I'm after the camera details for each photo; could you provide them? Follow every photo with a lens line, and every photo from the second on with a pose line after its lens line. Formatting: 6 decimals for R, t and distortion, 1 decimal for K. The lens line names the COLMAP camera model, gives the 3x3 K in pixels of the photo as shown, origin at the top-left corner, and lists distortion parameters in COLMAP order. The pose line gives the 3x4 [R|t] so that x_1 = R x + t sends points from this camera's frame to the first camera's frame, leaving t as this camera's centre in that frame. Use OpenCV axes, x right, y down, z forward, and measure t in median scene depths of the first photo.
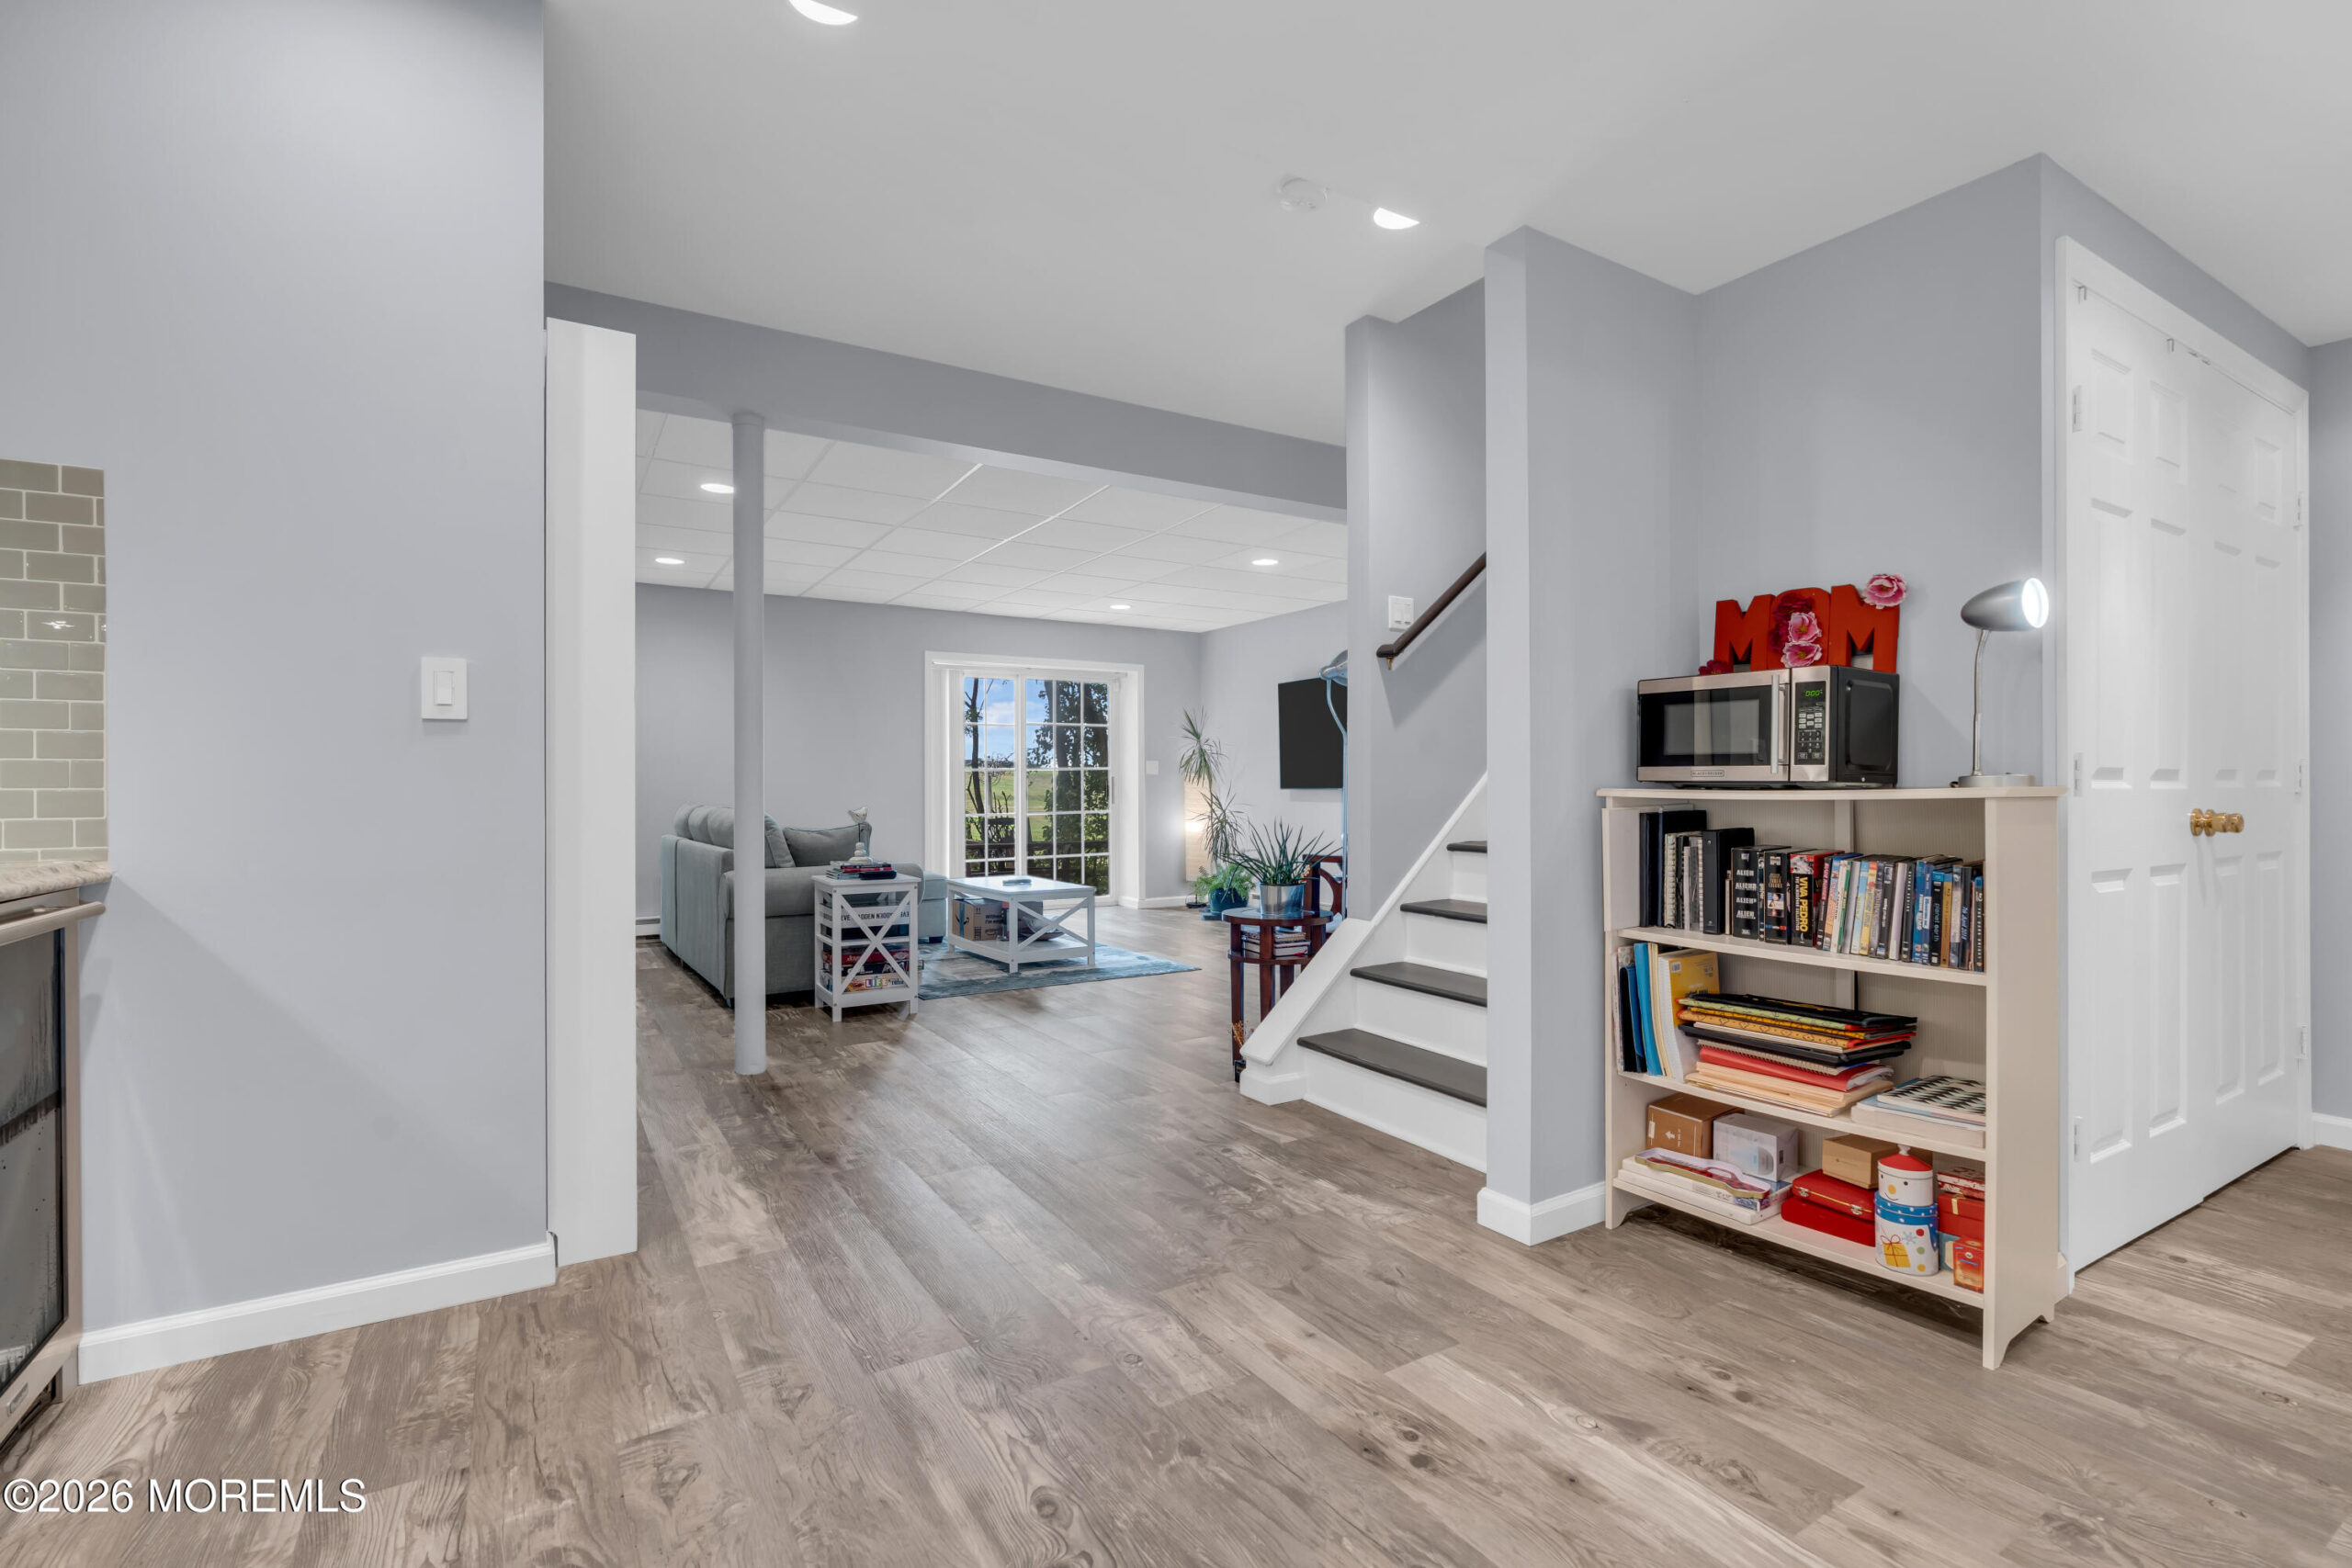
lens RADIAL K [[1061.9, 0, 1185.4], [0, 1061.9, 789.2], [0, 0, 1]] dist [-0.007794, 0.003098]
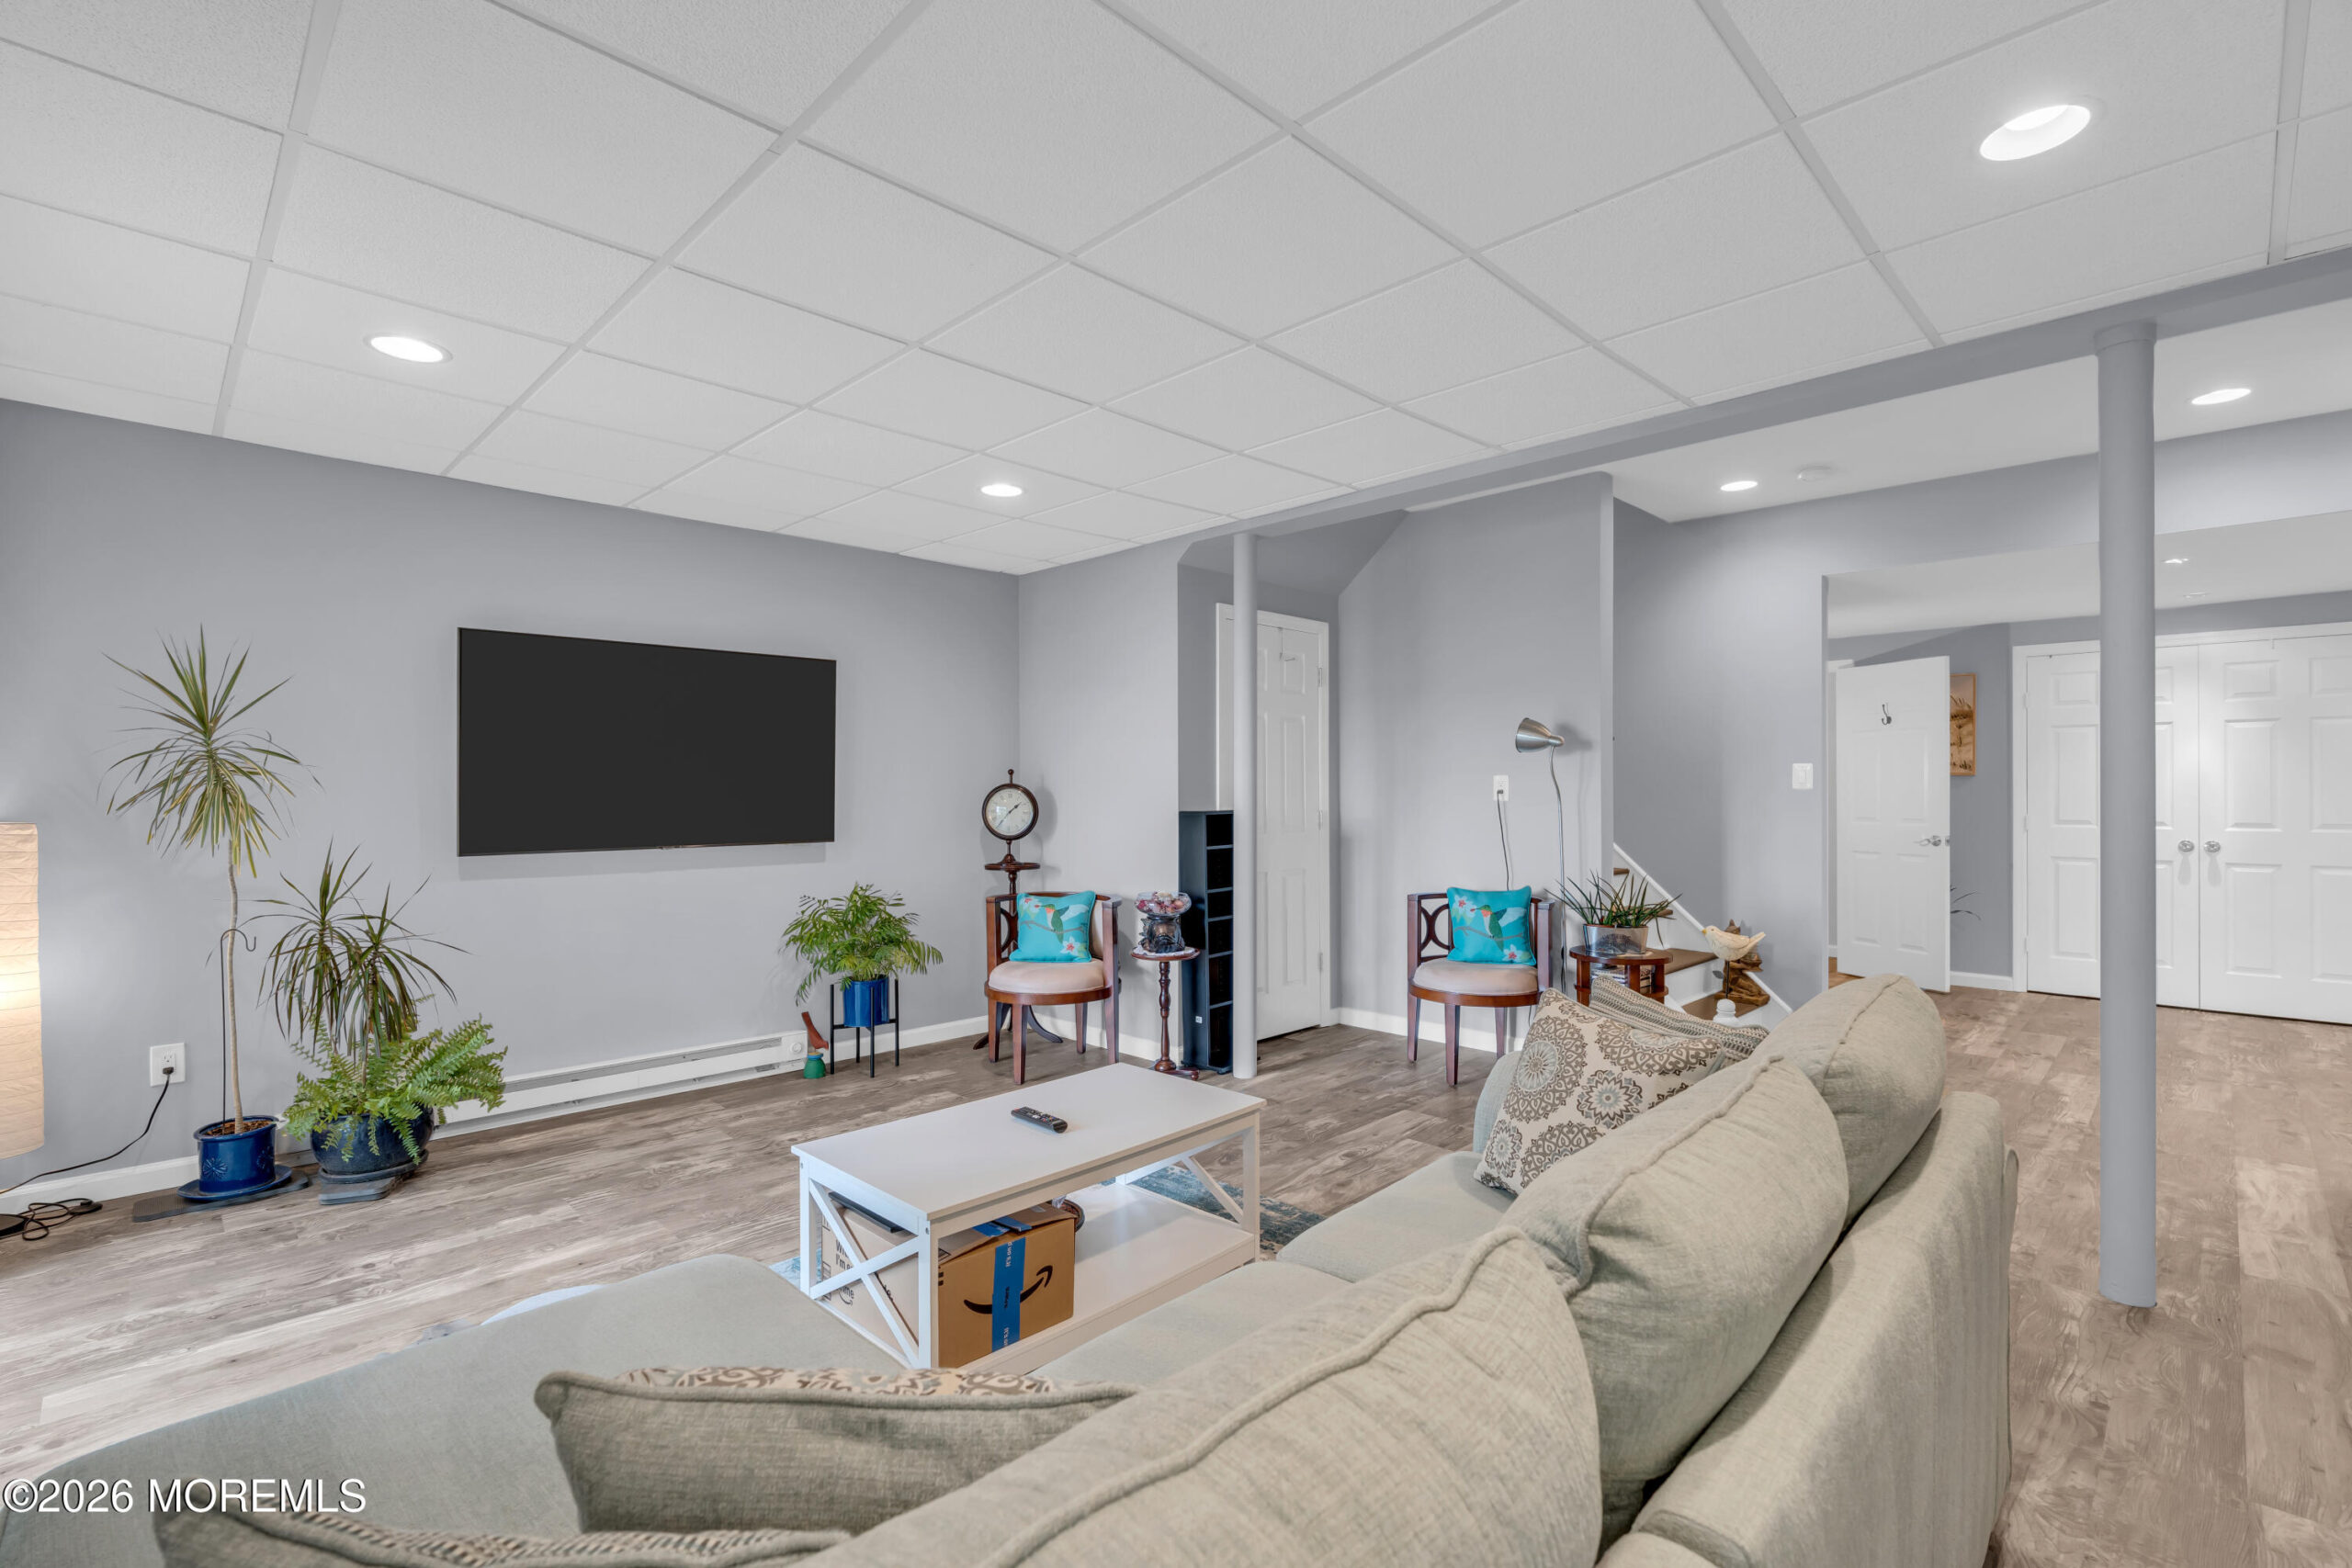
lens RADIAL K [[1061.9, 0, 1172.3], [0, 1061.9, 799.3], [0, 0, 1]] dist [-0.007794, 0.003098]
pose [[-0.227895, -0.008067, 0.973652, -1.534506], [0.002543, 0.999957, 0.008880, -0.100687], [-0.973682, 0.004500, -0.227865, 2.894937]]
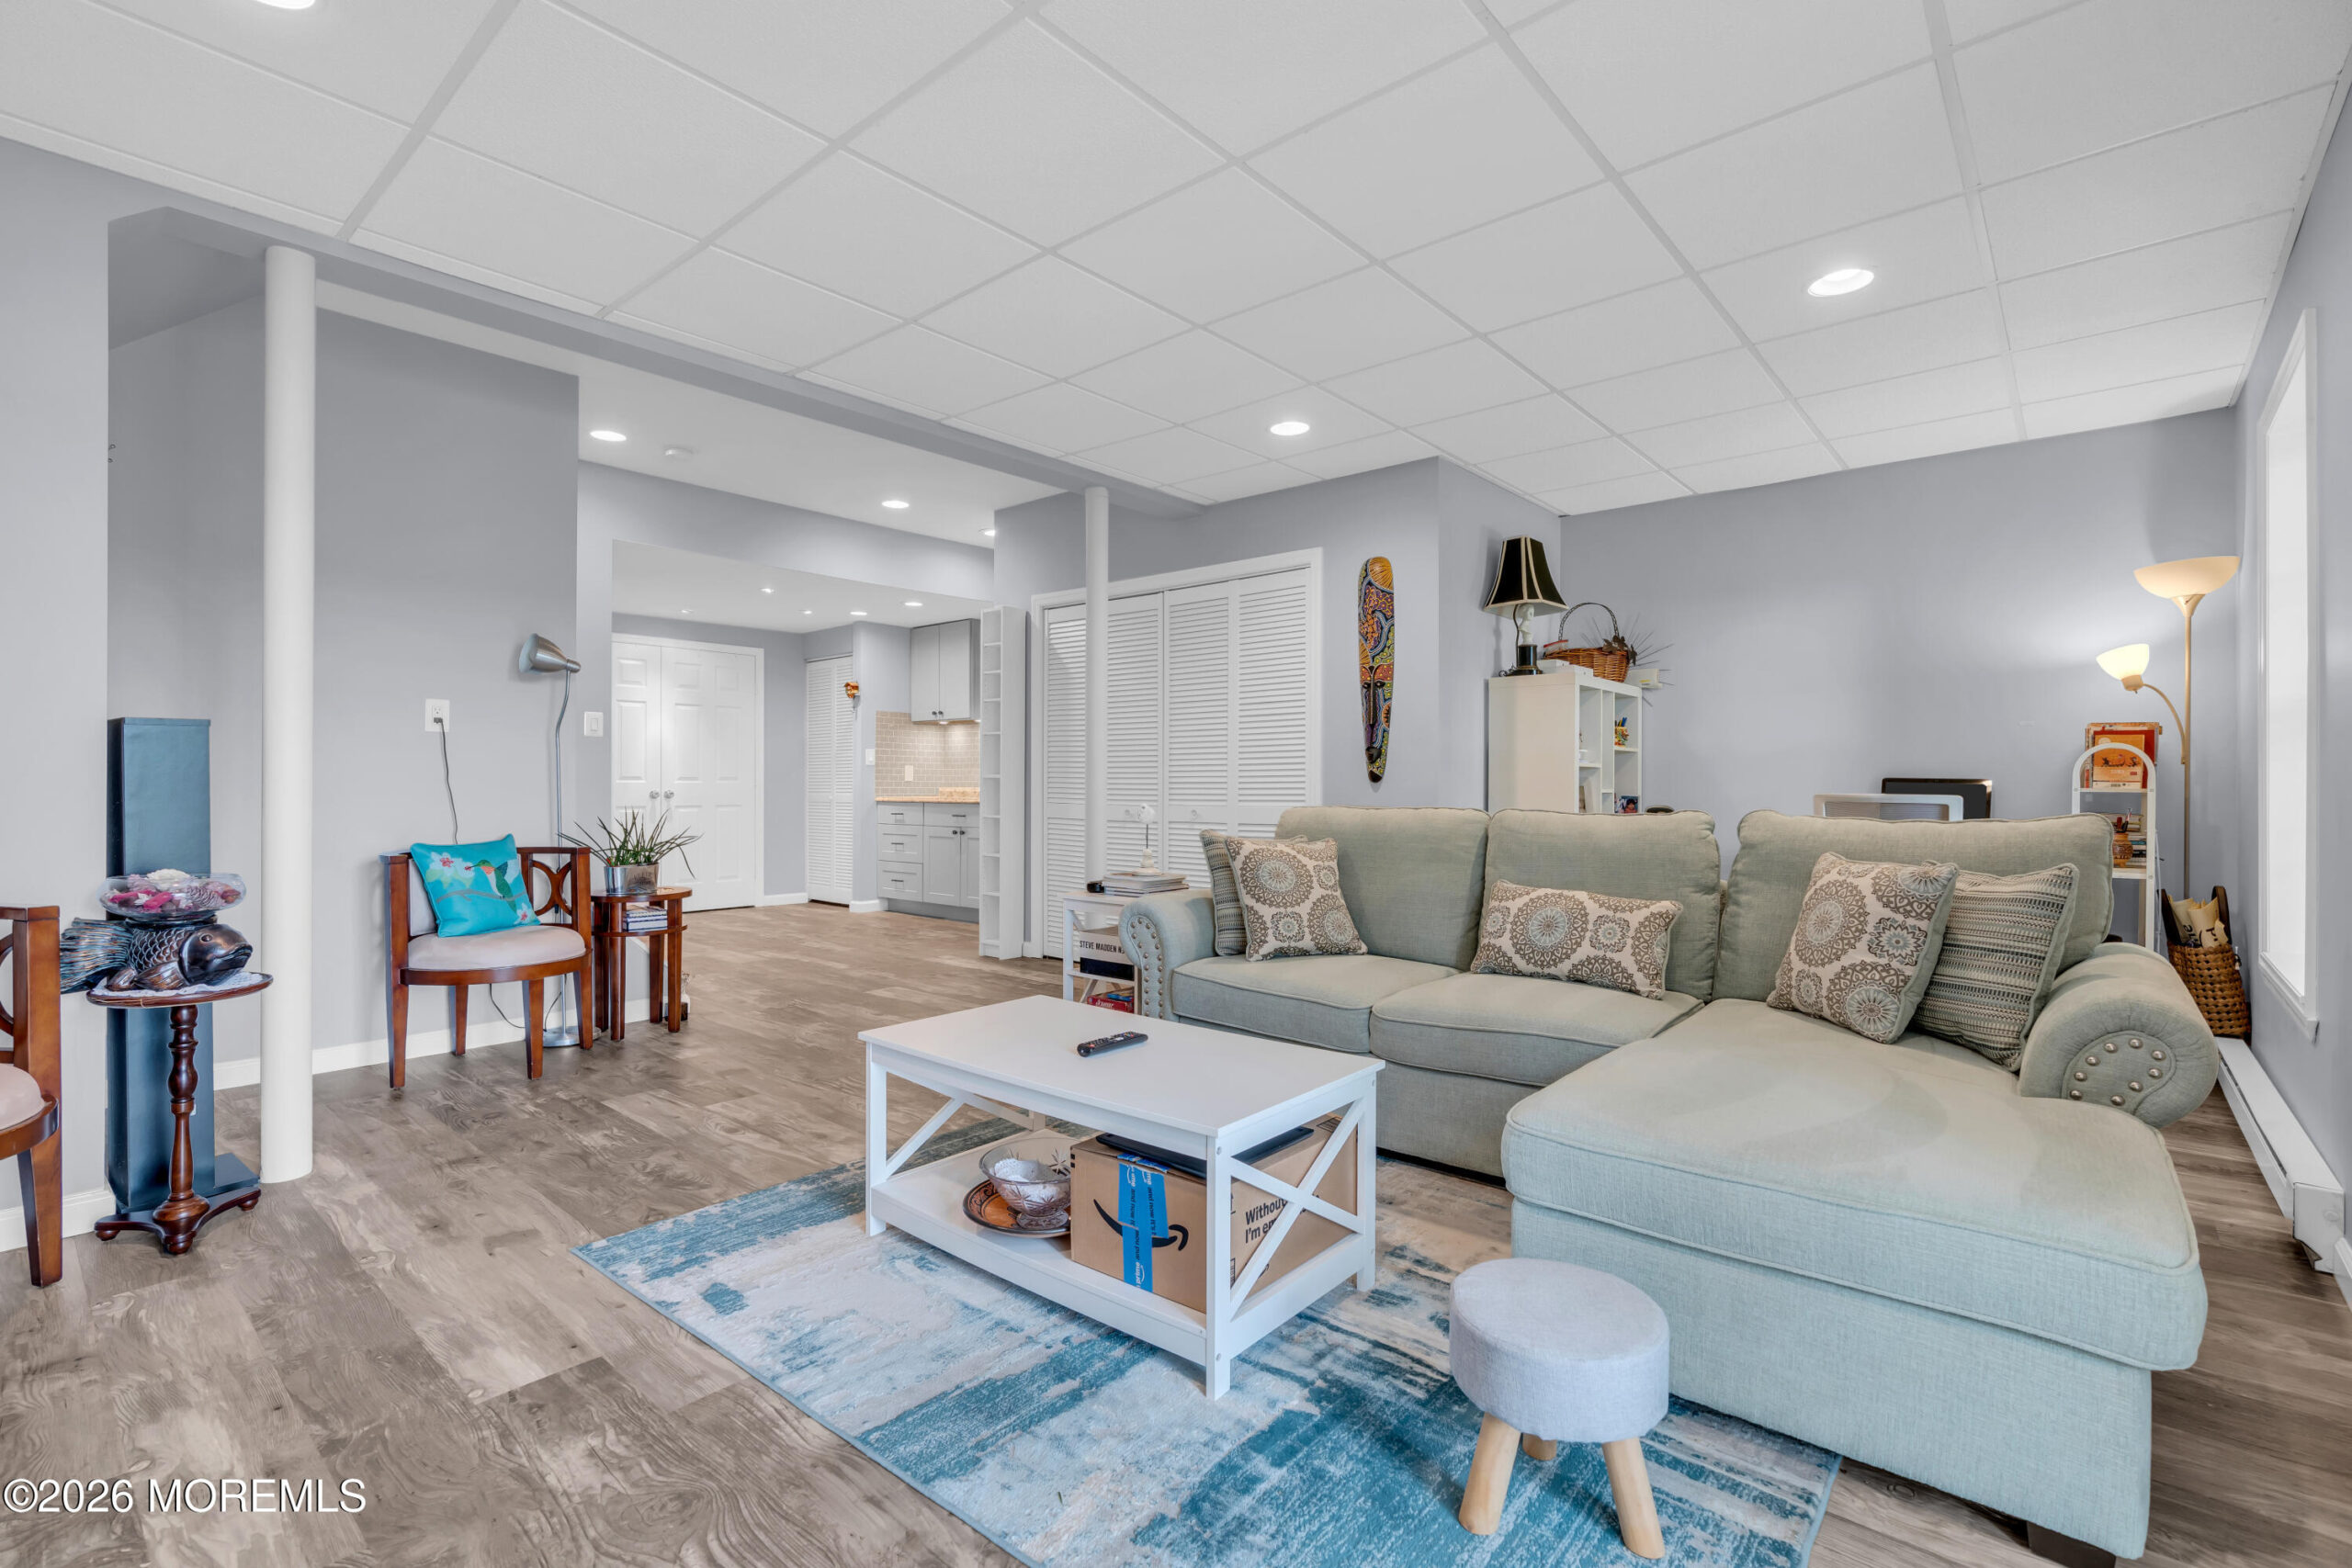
lens RADIAL K [[1061.9, 0, 1184.7], [0, 1061.9, 787.1], [0, 0, 1]] dist [-0.007794, 0.003098]
pose [[-0.953780, 0.000841, -0.300503, -0.212139], [0.000044, 0.999996, 0.002659, 0.006145], [0.300504, 0.002523, -0.953777, 3.722314]]
